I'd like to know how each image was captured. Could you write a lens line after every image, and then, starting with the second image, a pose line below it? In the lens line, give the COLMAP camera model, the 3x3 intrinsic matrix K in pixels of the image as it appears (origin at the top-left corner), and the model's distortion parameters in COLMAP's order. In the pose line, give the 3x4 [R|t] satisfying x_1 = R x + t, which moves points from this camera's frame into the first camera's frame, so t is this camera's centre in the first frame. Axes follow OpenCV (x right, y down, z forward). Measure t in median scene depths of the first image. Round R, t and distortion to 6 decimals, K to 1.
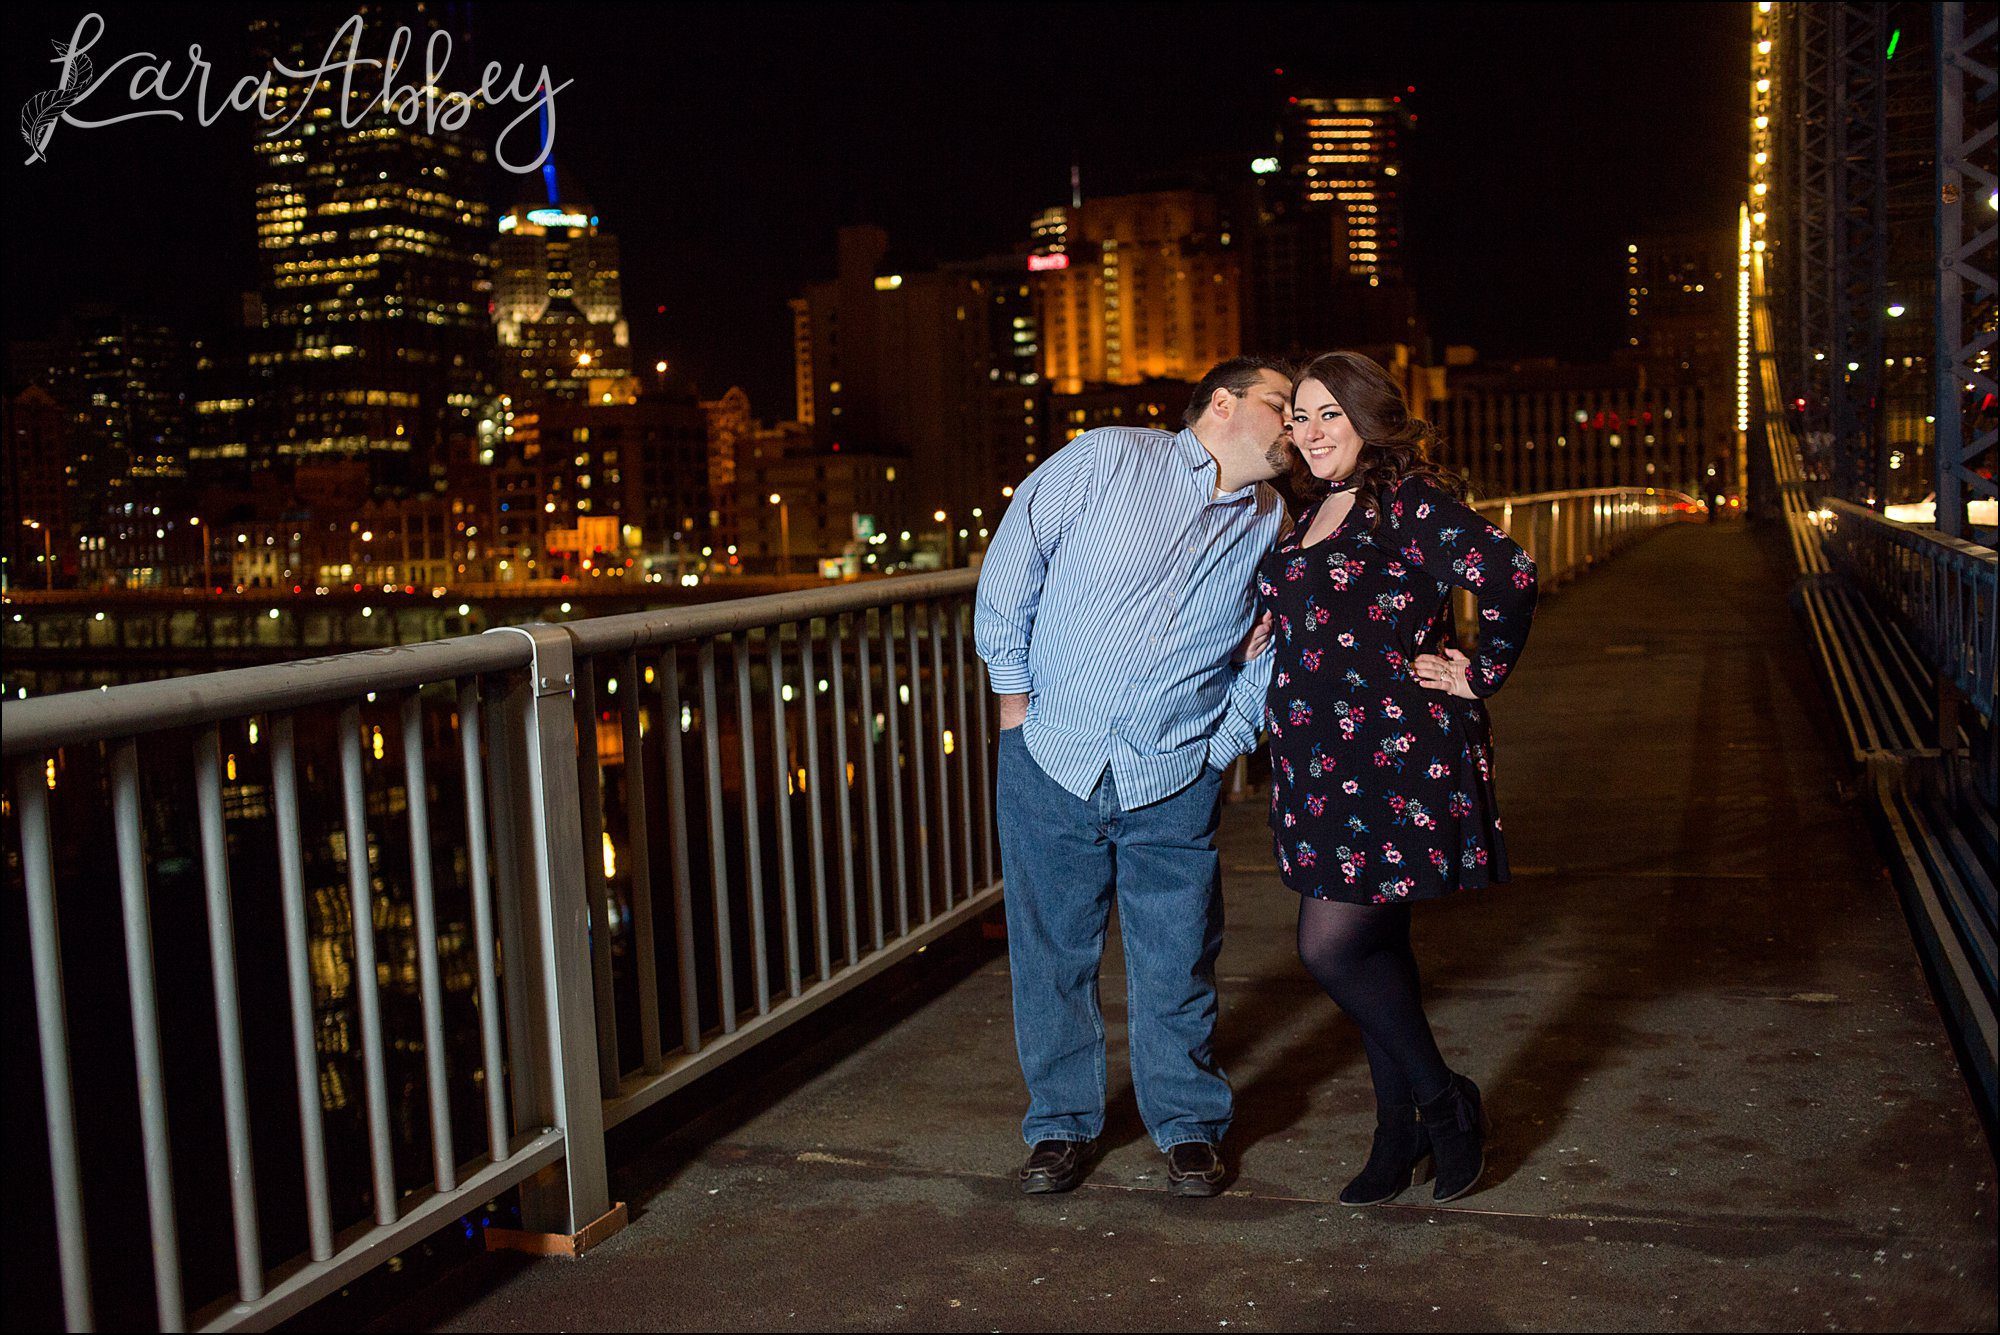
lens RADIAL K [[1958.1, 0, 1012.0], [0, 1958.1, 643.7], [0, 0, 1]] dist [-0.059998, 0.000000]
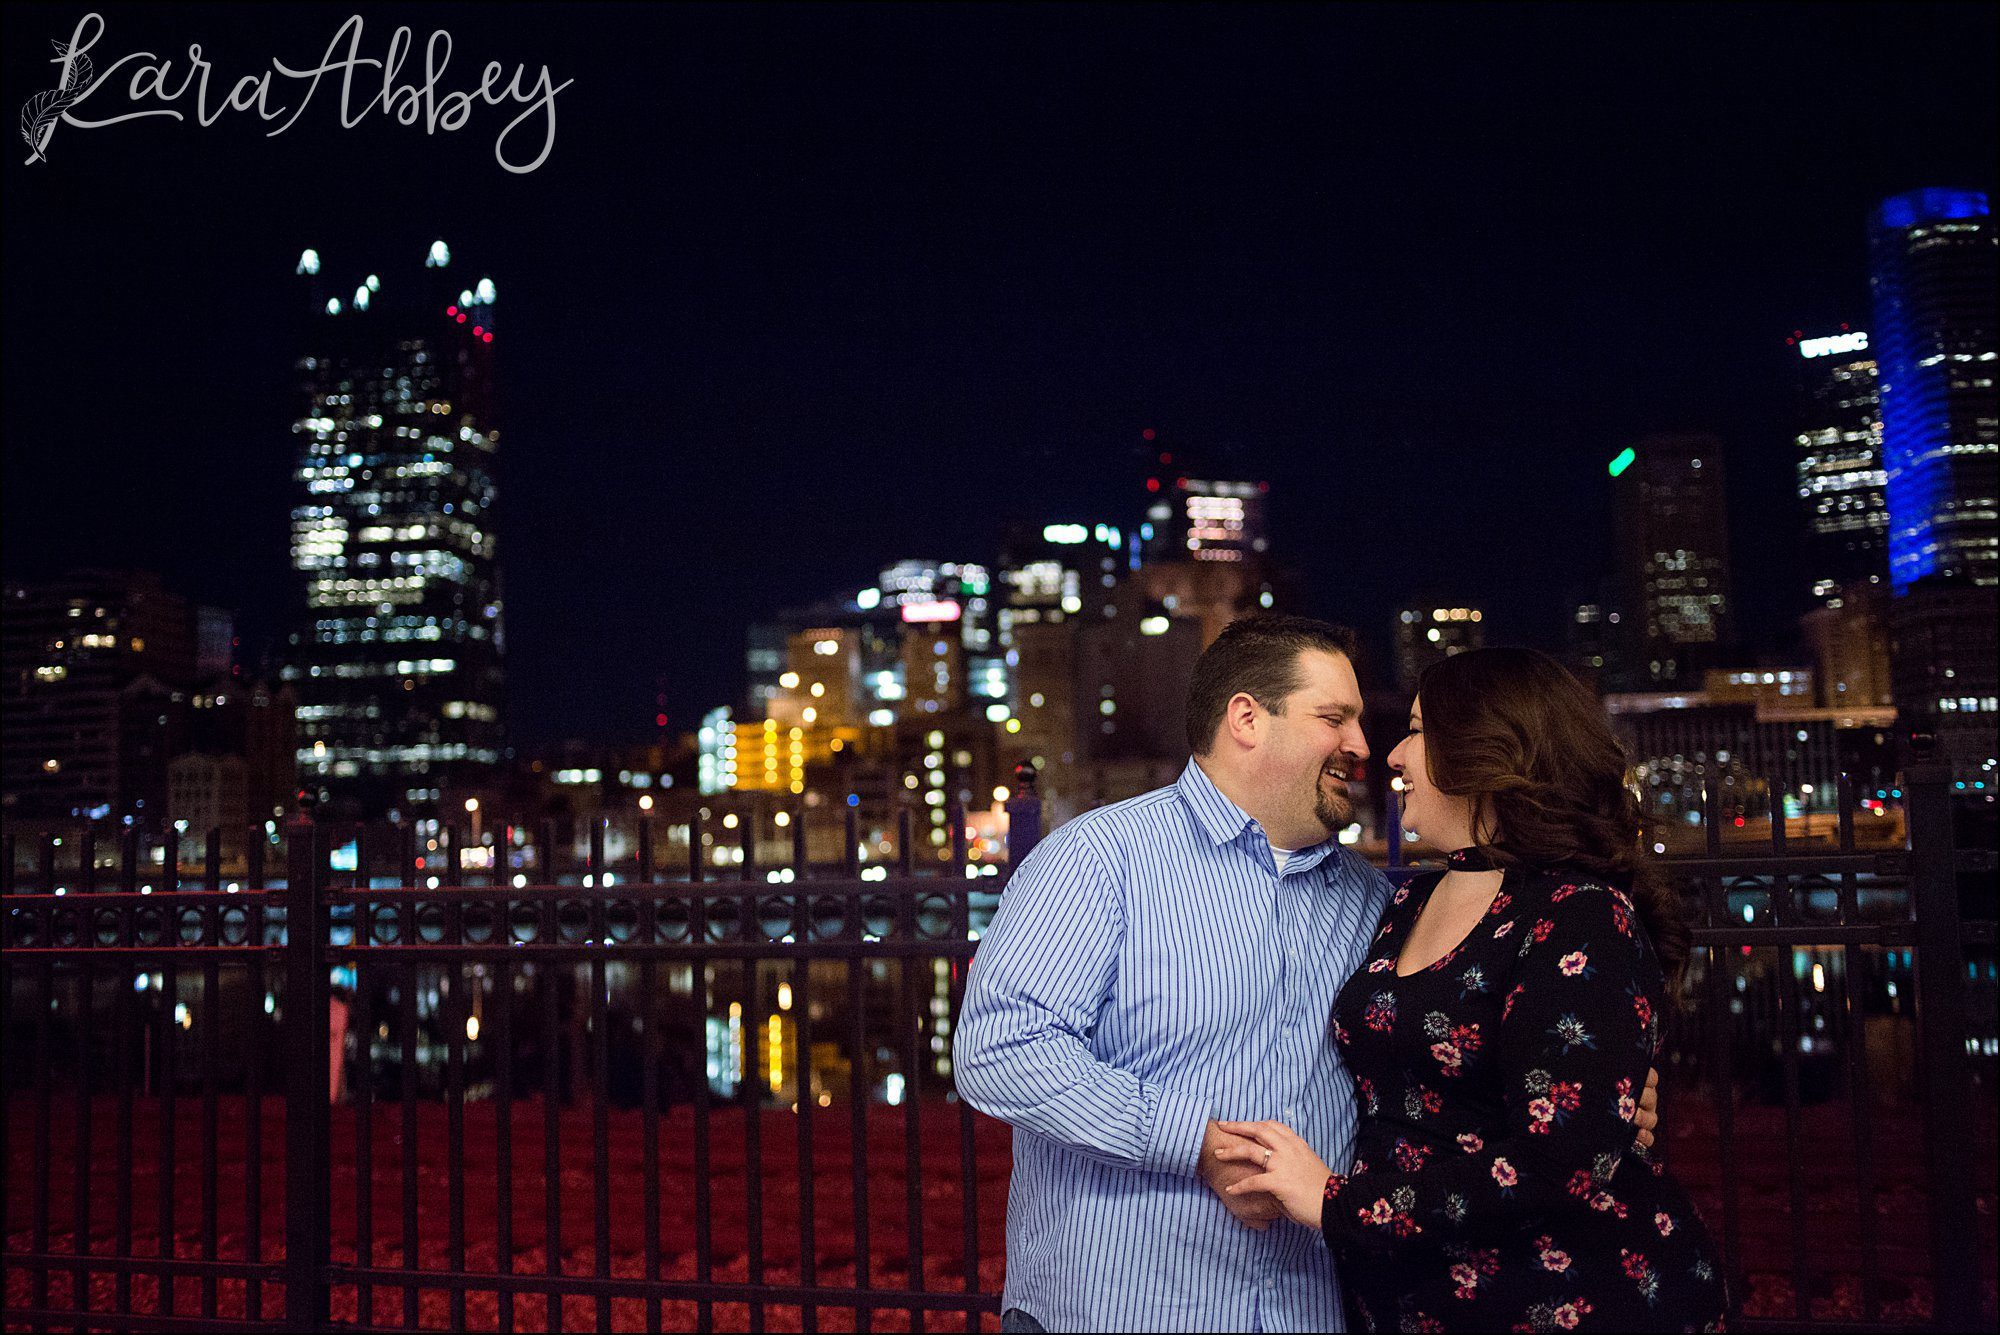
lens RADIAL K [[1958.1, 0, 1018.5], [0, 1958.1, 668.0], [0, 0, 1]] dist [-0.059998, 0.000000]
pose [[0.970177, 0.032088, 0.240265, -2.569282], [0.008205, 0.986284, -0.164851, 0.266974], [-0.242260, 0.161906, 0.956607, -0.949719]]
